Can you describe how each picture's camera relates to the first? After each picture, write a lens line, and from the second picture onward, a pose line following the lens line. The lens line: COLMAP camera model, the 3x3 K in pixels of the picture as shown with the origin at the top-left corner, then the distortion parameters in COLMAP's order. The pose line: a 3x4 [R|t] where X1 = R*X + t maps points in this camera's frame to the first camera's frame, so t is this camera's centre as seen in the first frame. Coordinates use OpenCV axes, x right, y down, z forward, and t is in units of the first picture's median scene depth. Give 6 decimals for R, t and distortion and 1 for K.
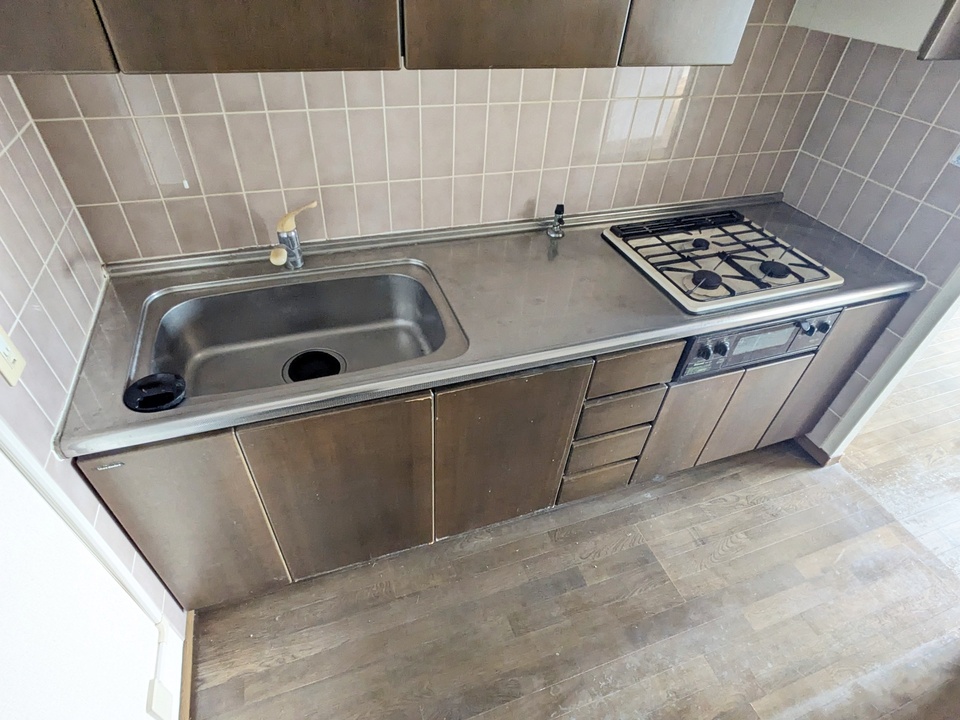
lens RADIAL K [[510.1, 0, 478.0], [0, 510.1, 363.6], [0, 0, 1]] dist [-0.001876, 0.000148]
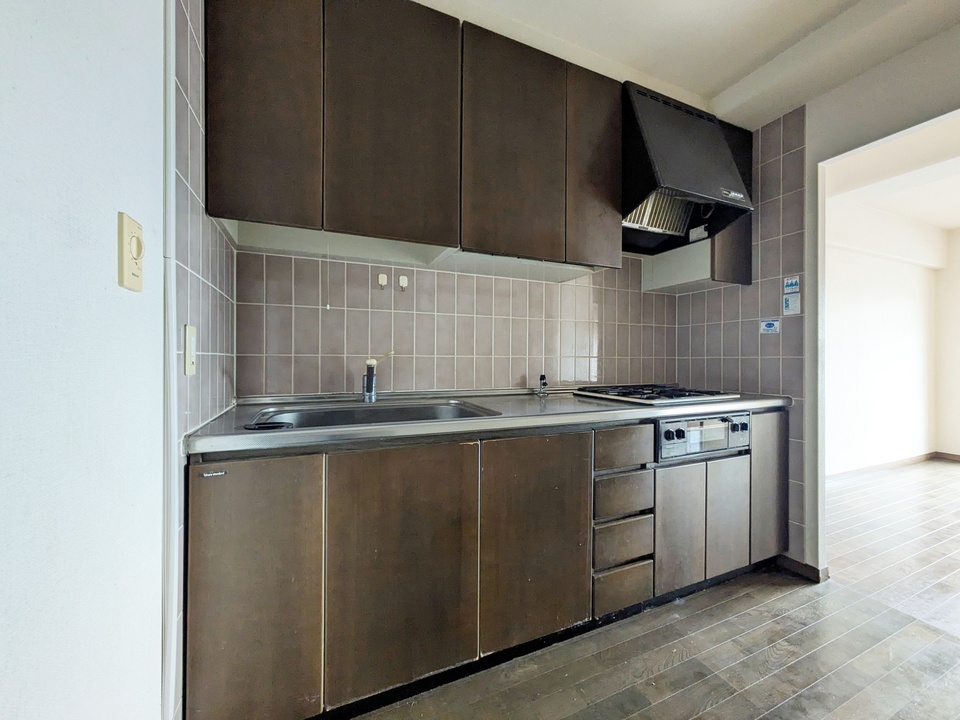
lens RADIAL K [[379.7, 0, 482.3], [0, 379.7, 358.9], [0, 0, 1]] dist [0.002340, 0.001405]
pose [[0.996086, -0.044957, 0.076104, -0.104946], [0.084048, 0.748276, -0.658042, 0.386472], [-0.027363, 0.661863, 0.749125, 0.100123]]
